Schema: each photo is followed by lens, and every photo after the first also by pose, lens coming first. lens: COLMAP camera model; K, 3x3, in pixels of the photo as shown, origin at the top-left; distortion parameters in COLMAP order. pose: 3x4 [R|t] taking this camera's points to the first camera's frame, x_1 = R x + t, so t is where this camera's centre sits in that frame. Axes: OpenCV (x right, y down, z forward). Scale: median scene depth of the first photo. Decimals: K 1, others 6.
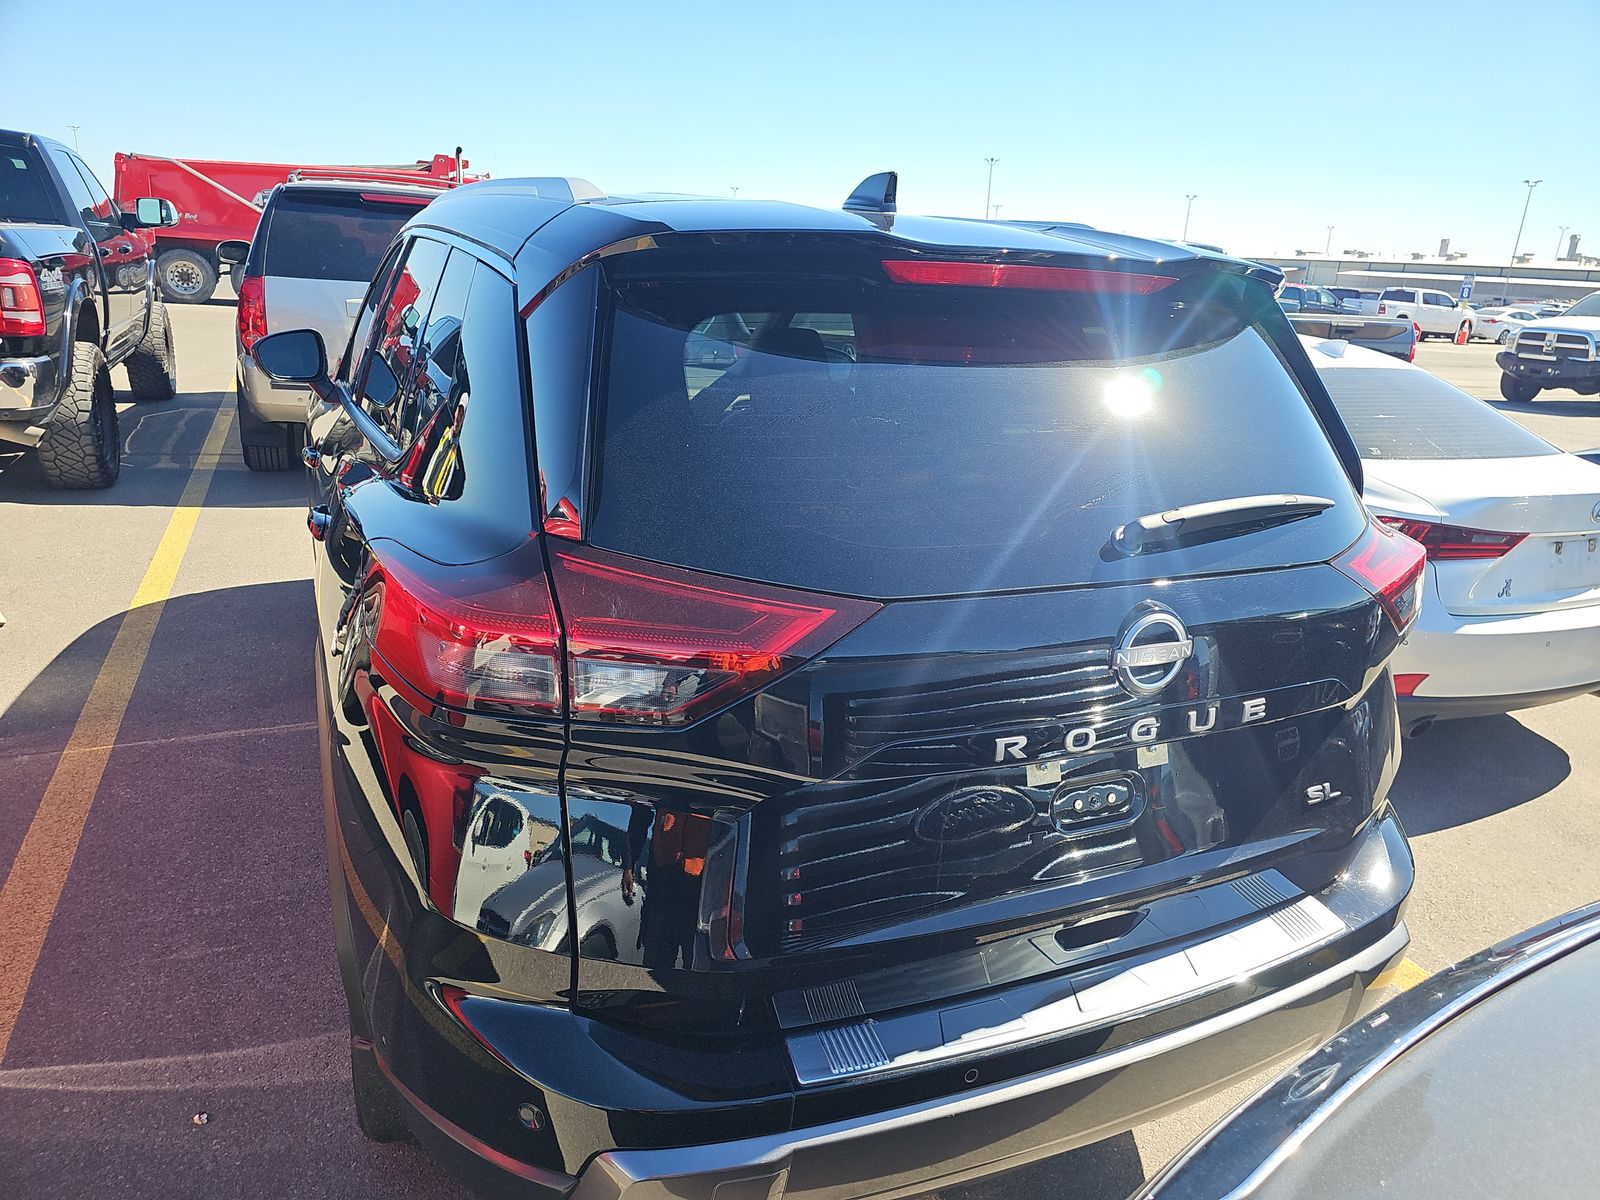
lens RADIAL K [[1058.4, 0, 817.2], [0, 1058.4, 617.7], [0, 0, 1]] dist [0.027490, -0.030057]
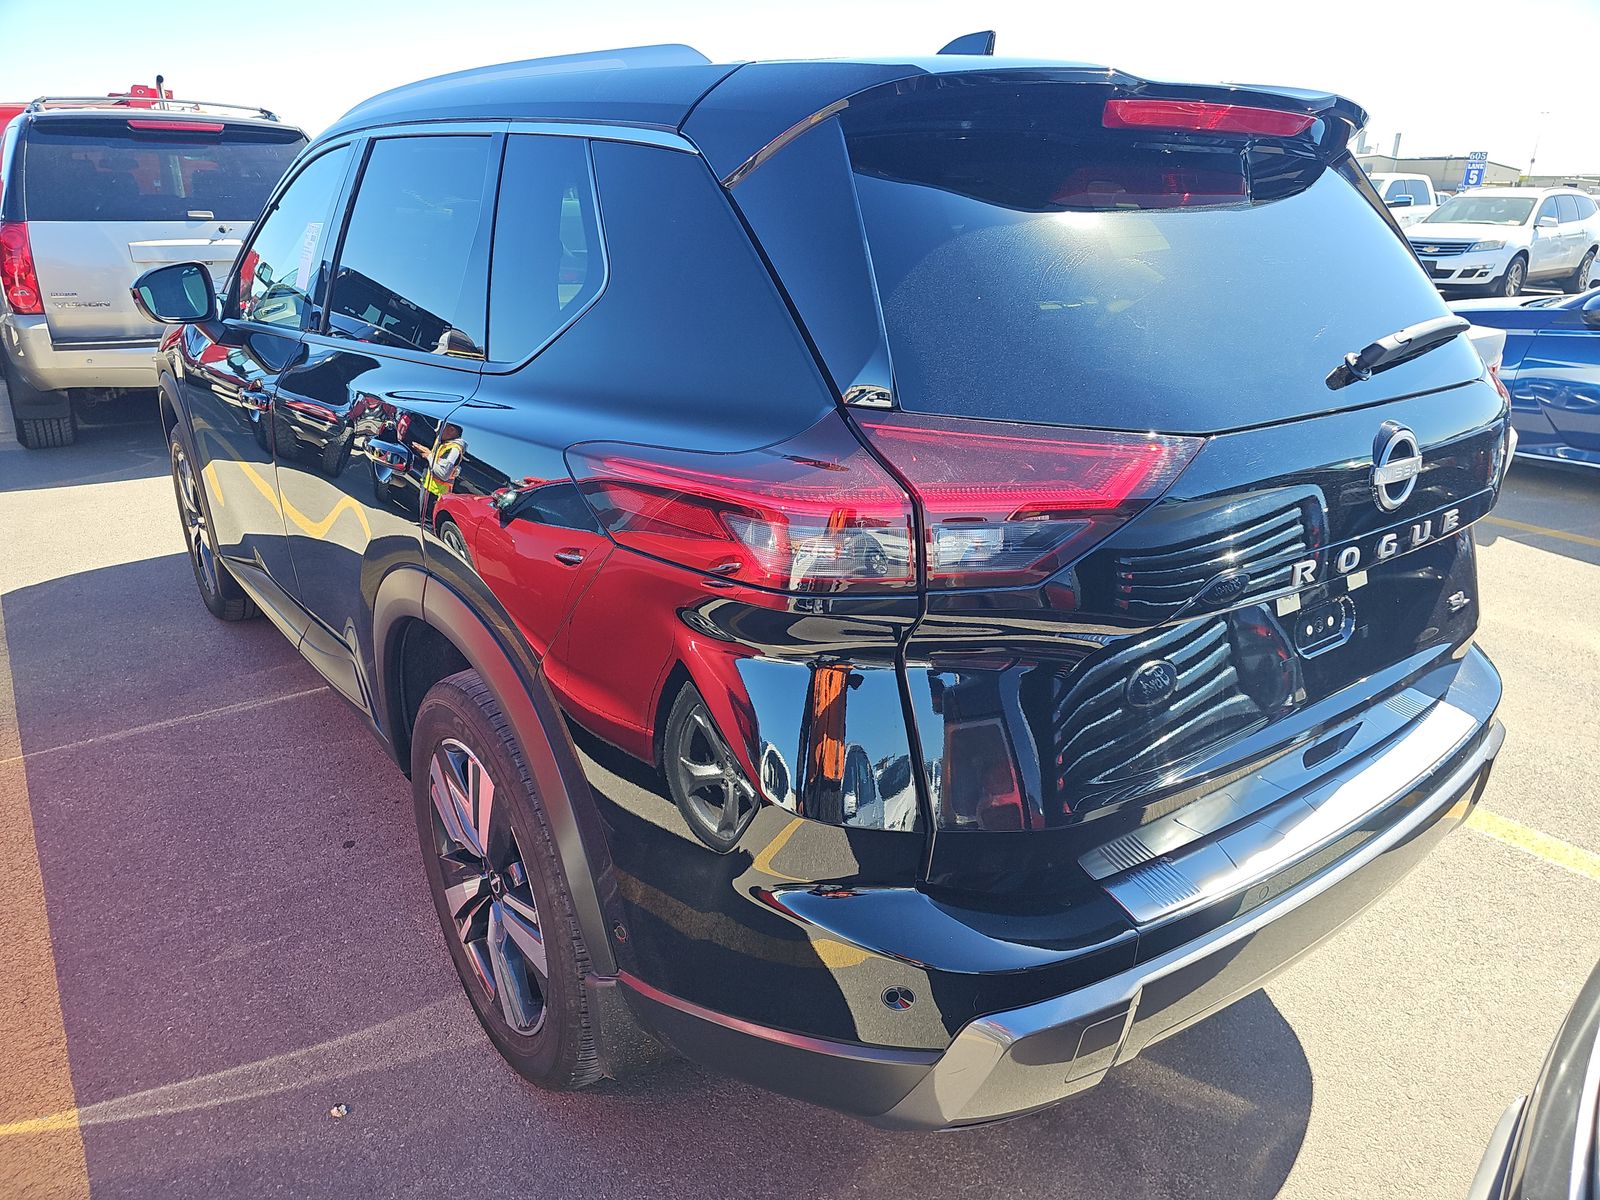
lens RADIAL K [[1058.4, 0, 812.9], [0, 1058.4, 610.1], [0, 0, 1]] dist [0.027490, -0.030057]
pose [[0.976695, -0.120577, 0.177564, -0.269638], [0.109904, 0.991558, 0.068802, 0.019551], [-0.184361, -0.047683, 0.981701, 0.034414]]
